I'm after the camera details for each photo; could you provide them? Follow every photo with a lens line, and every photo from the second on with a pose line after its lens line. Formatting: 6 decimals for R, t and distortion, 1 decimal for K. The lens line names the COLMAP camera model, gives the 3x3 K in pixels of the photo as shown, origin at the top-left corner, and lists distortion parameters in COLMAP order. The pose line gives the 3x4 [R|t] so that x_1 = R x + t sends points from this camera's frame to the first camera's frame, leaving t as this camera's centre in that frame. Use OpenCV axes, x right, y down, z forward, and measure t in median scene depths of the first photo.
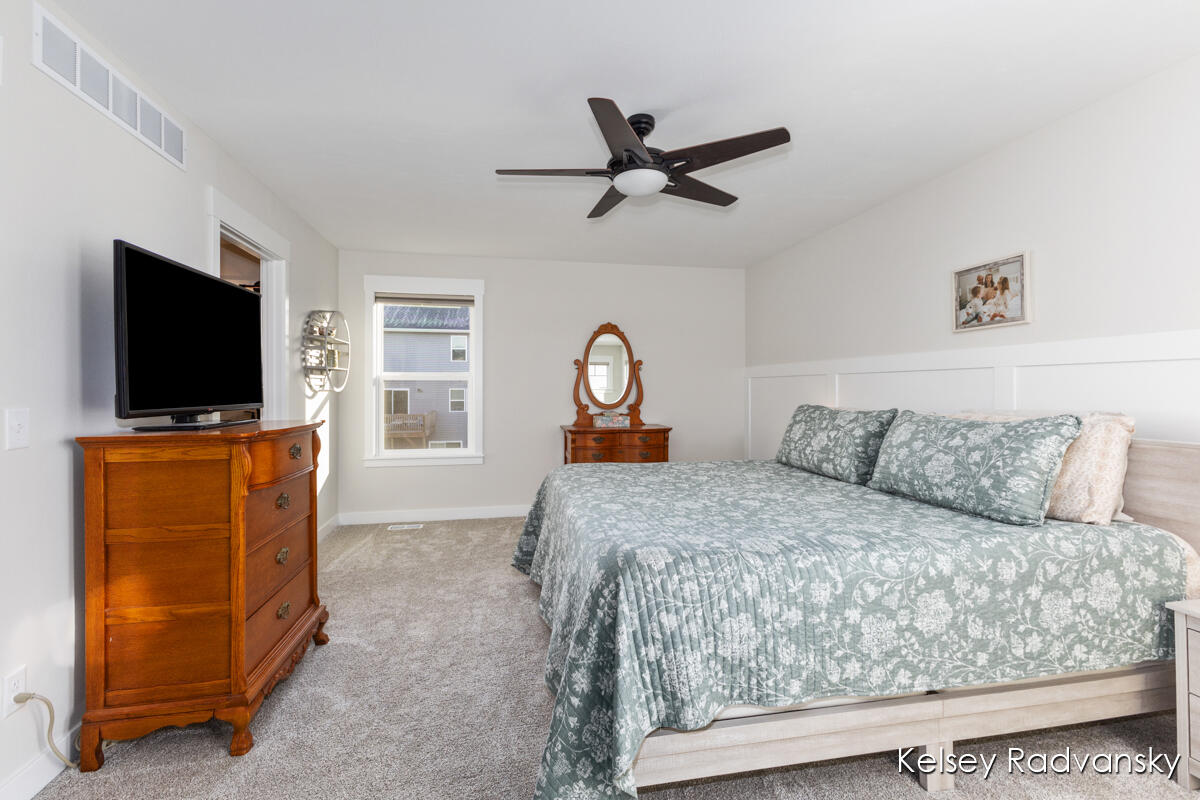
lens RADIAL K [[524.4, 0, 596.8], [0, 524.4, 394.2], [0, 0, 1]] dist [0.003611, 0.000128]
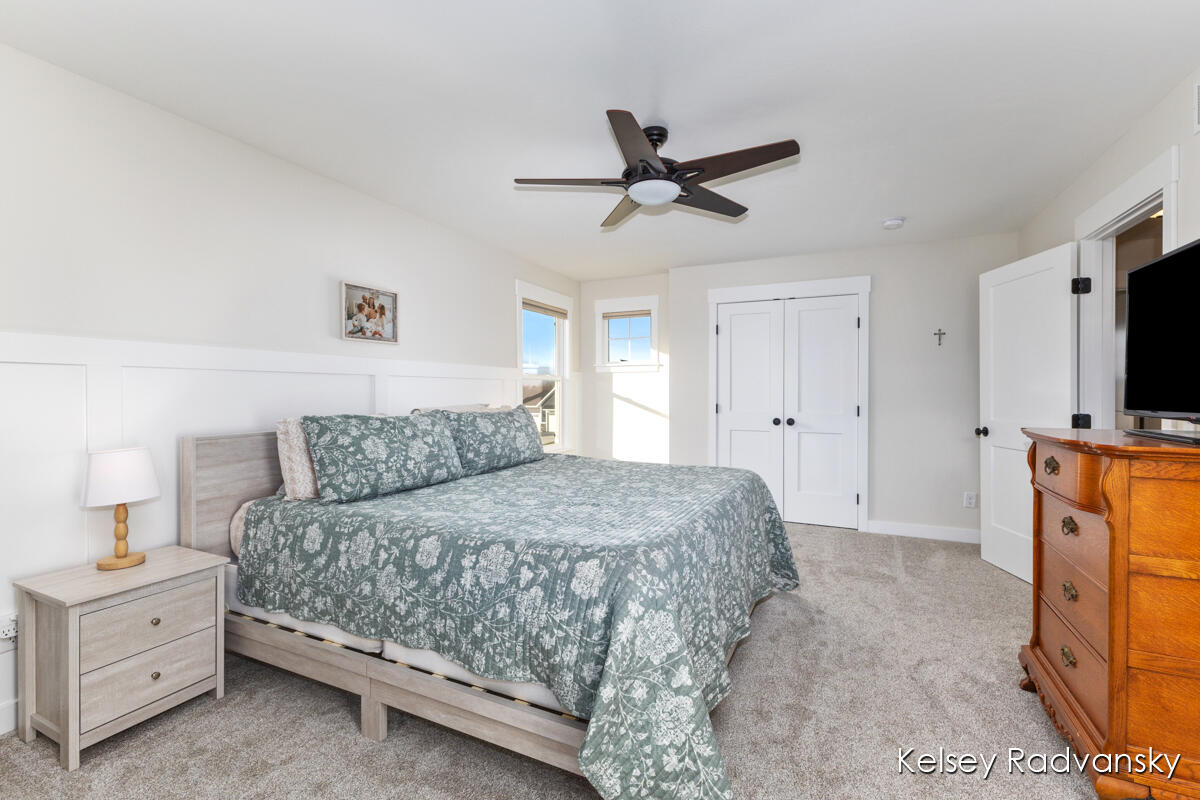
lens RADIAL K [[524.4, 0, 593.9], [0, 524.4, 393.9], [0, 0, 1]] dist [0.003611, 0.000128]
pose [[-0.804194, -0.007585, 0.594318, -0.381455], [0.000528, 0.999909, 0.013477, -0.022470], [-0.594366, 0.011152, -0.804117, 1.651666]]
